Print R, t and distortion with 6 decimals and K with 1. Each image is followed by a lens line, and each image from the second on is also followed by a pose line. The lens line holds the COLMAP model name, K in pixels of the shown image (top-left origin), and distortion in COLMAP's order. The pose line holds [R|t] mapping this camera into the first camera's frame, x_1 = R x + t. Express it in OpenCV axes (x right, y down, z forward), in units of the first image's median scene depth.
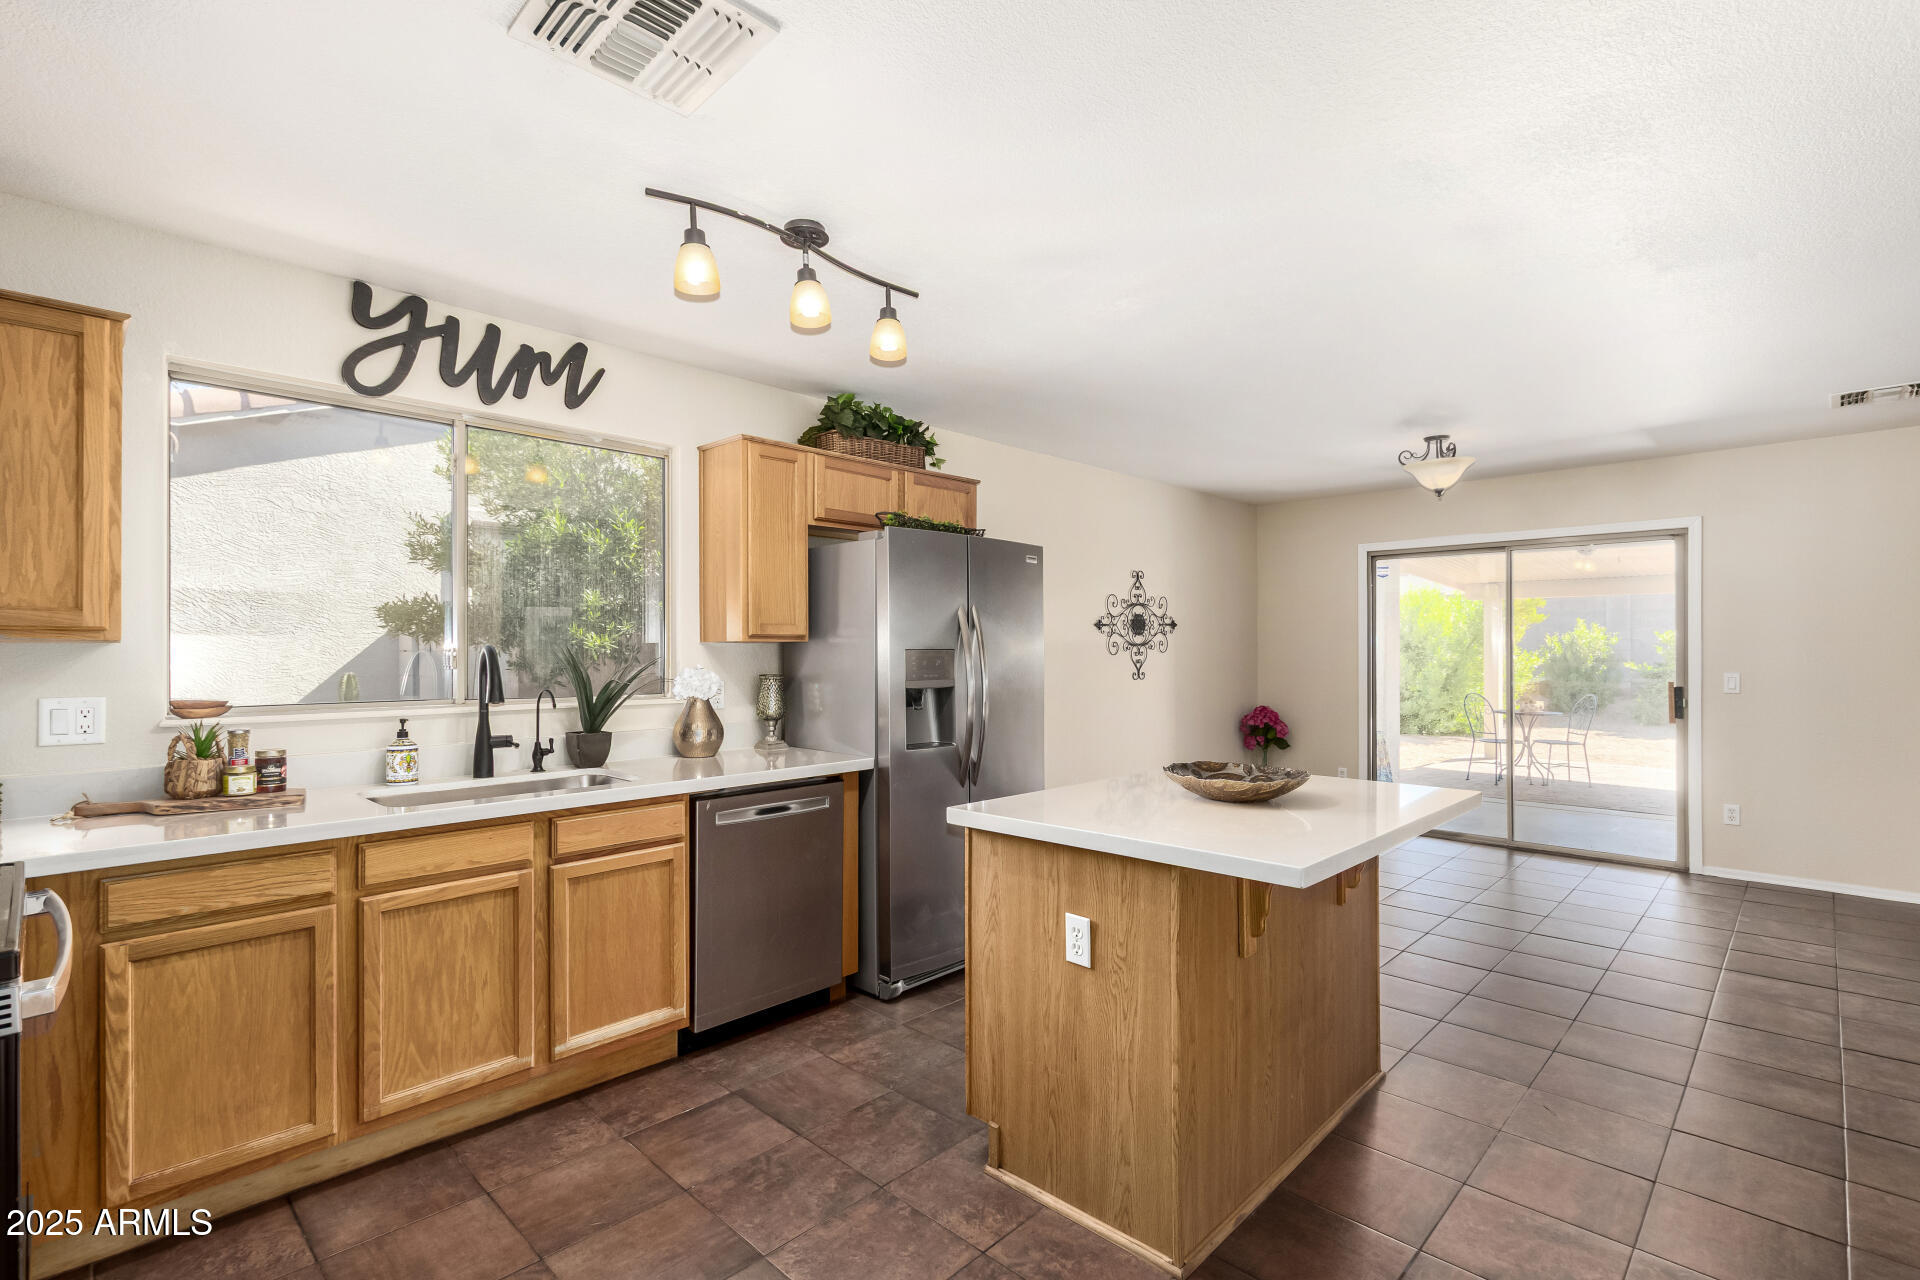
lens RADIAL K [[901.0, 0, 959.1], [0, 901.0, 646.6], [0, 0, 1]] dist [0.003743, -0.000626]
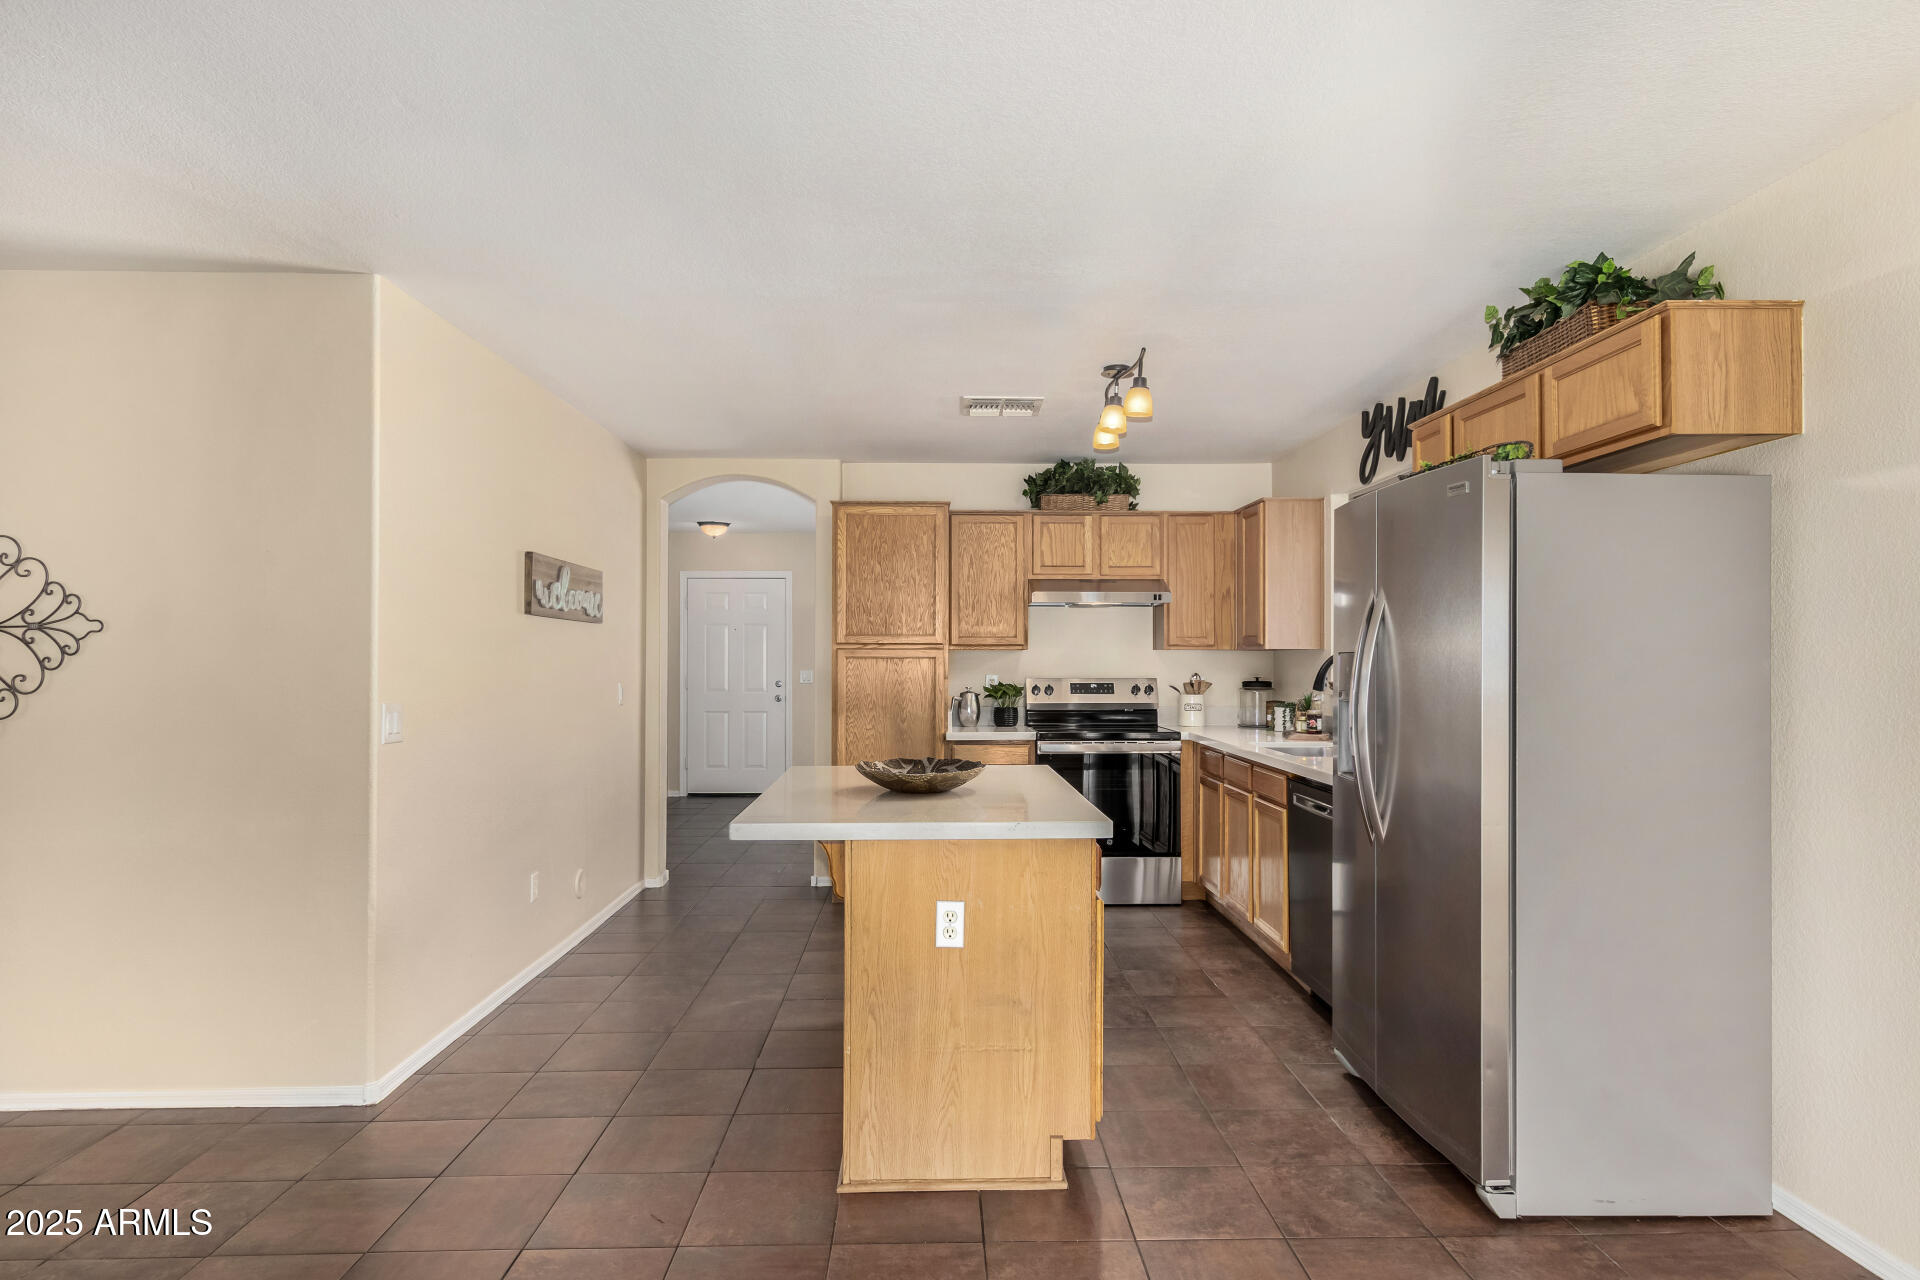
lens RADIAL K [[1084.8, 0, 965.1], [0, 1084.8, 638.4], [0, 0, 1]] dist [0.013486, -0.000911]
pose [[-0.704534, -0.009087, -0.709612, 0.542306], [0.003336, 0.999865, -0.016116, 0.002933], [0.709662, -0.013722, -0.704409, 0.889825]]
